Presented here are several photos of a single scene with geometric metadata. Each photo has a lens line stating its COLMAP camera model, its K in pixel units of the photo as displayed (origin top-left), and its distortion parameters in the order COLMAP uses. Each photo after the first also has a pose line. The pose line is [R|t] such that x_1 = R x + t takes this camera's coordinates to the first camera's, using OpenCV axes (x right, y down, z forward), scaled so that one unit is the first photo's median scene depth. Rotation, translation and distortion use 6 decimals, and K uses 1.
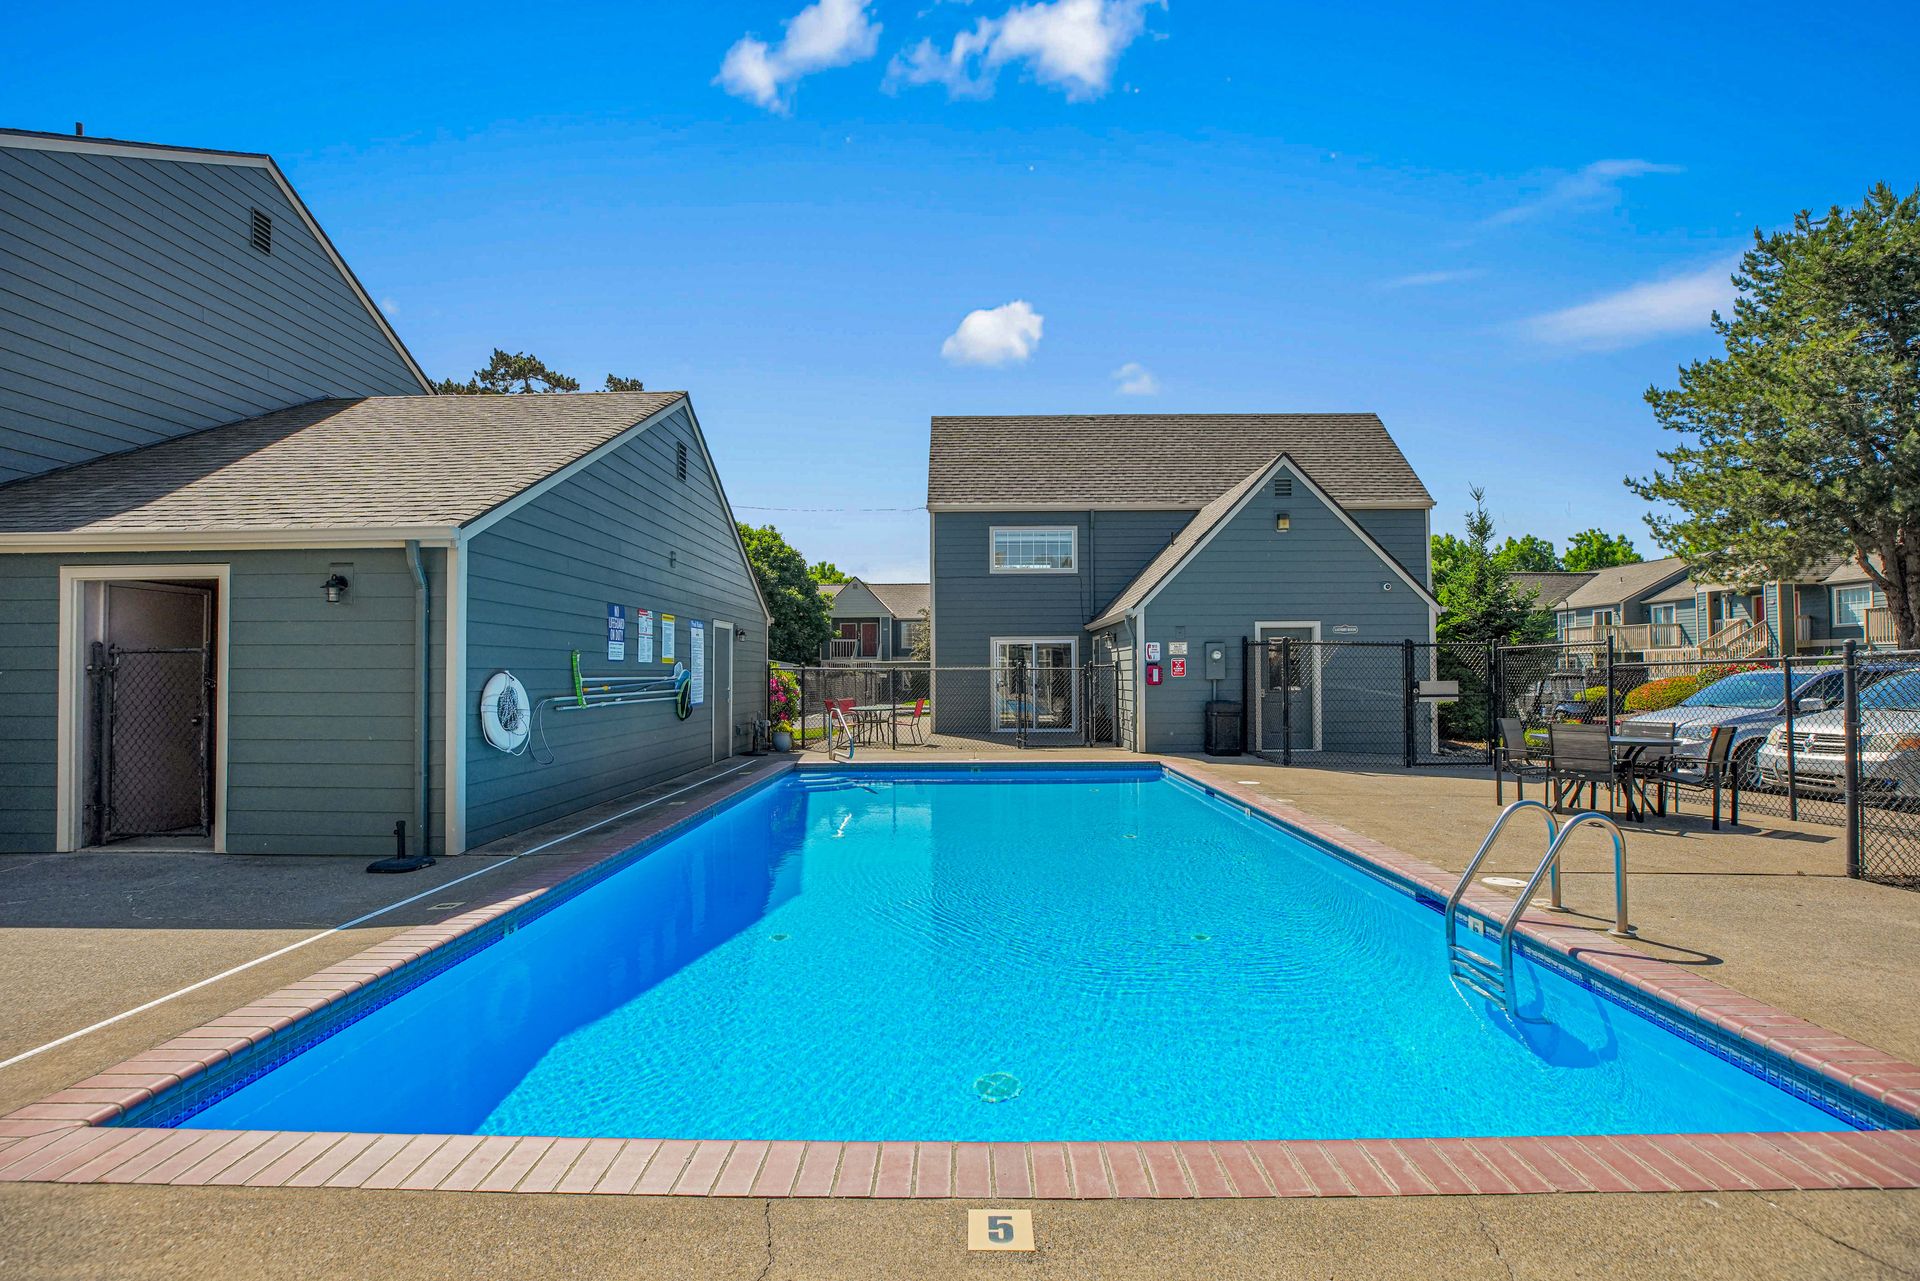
lens RADIAL K [[909.0, 0, 947.4], [0, 909.0, 654.0], [0, 0, 1]] dist [-0.052534, 0.018435]
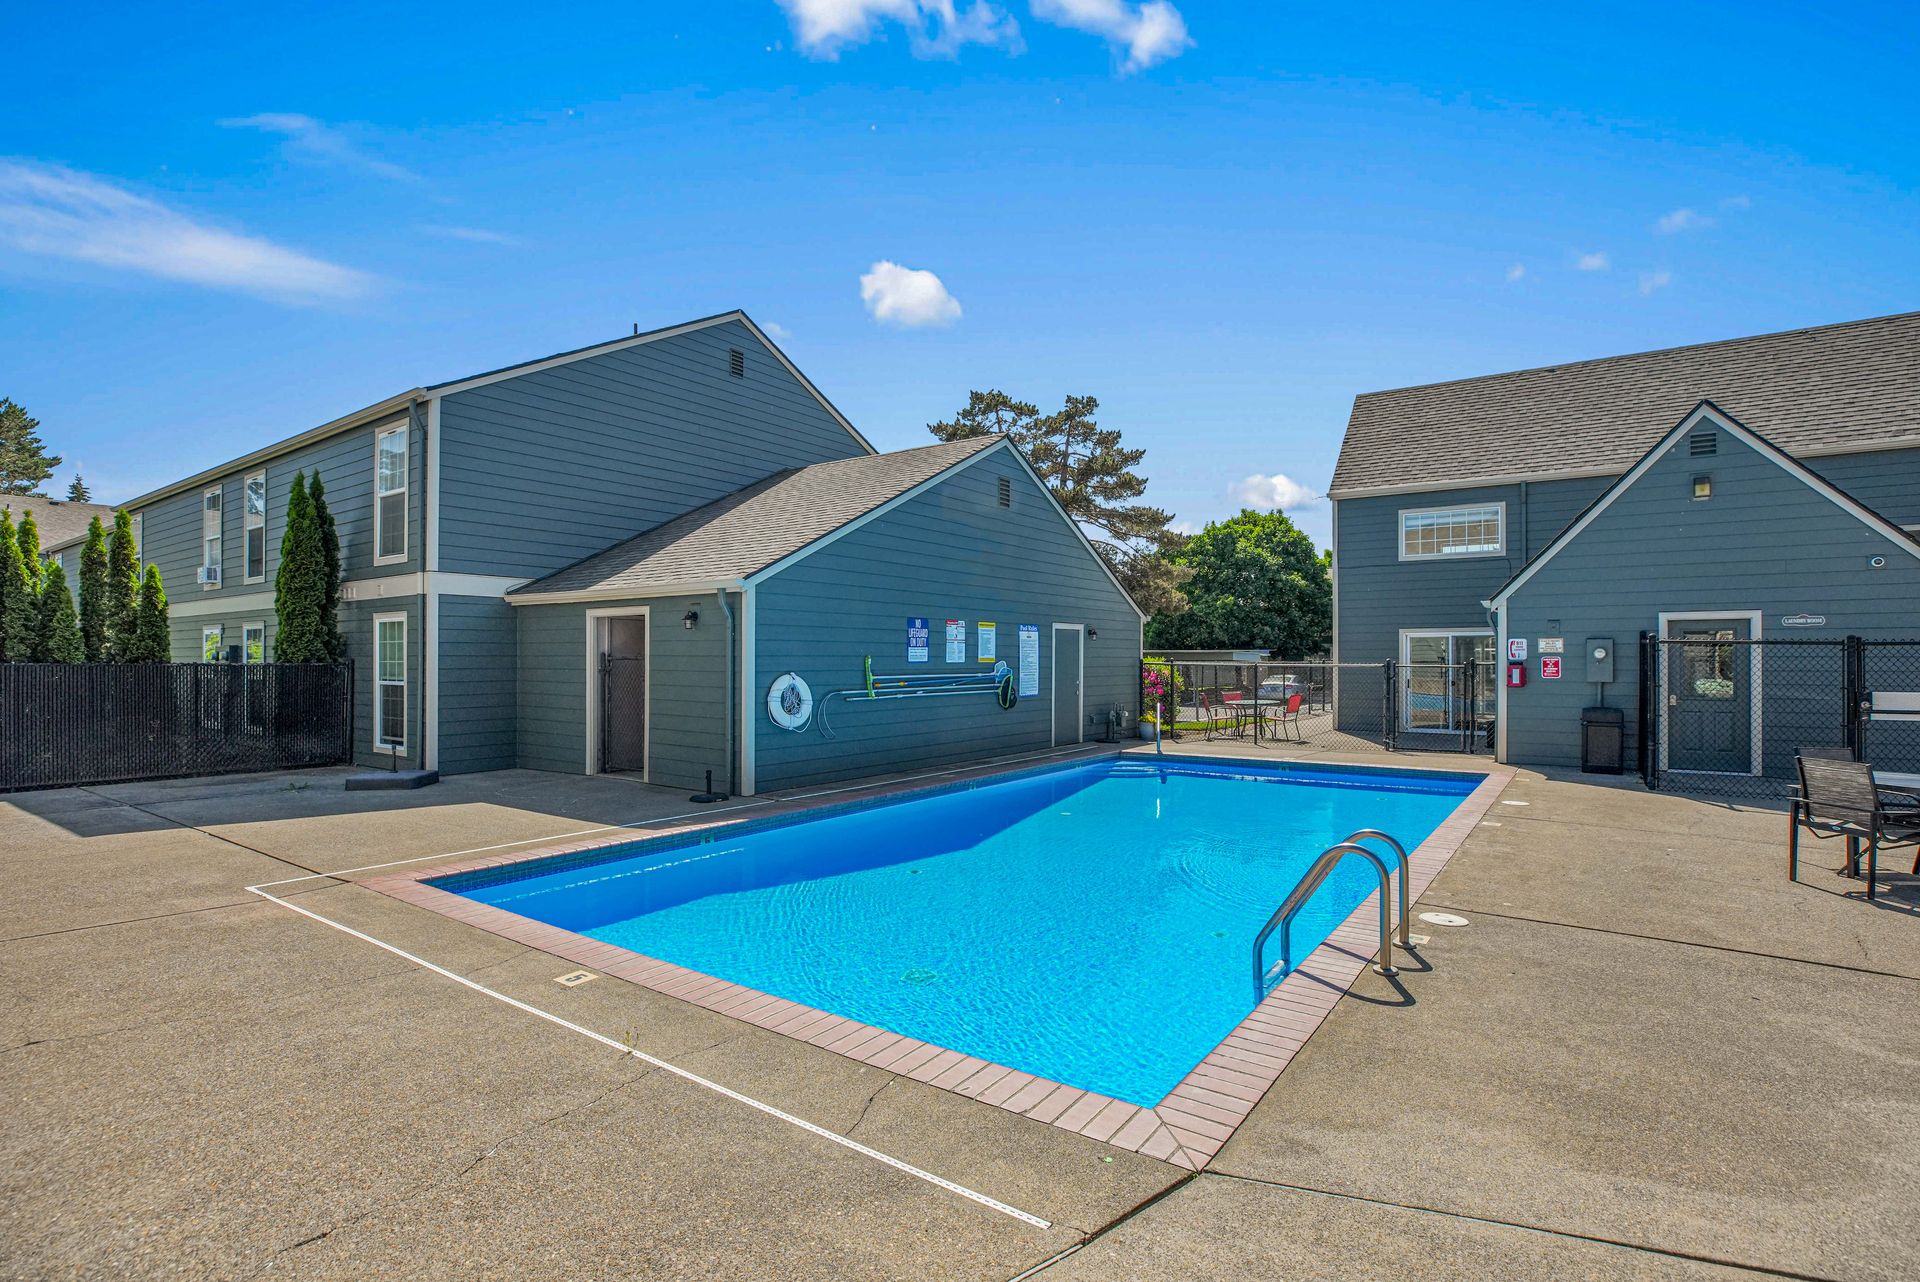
lens RADIAL K [[914.2, 0, 960.0], [0, 914.2, 641.0], [0, 0, 1]] dist [-0.030109, -0.000241]
pose [[0.827068, -0.004843, -0.562080, 0.332011], [0.007134, 0.999973, 0.001880, -0.019712], [0.562056, -0.005565, 0.827080, -0.034449]]
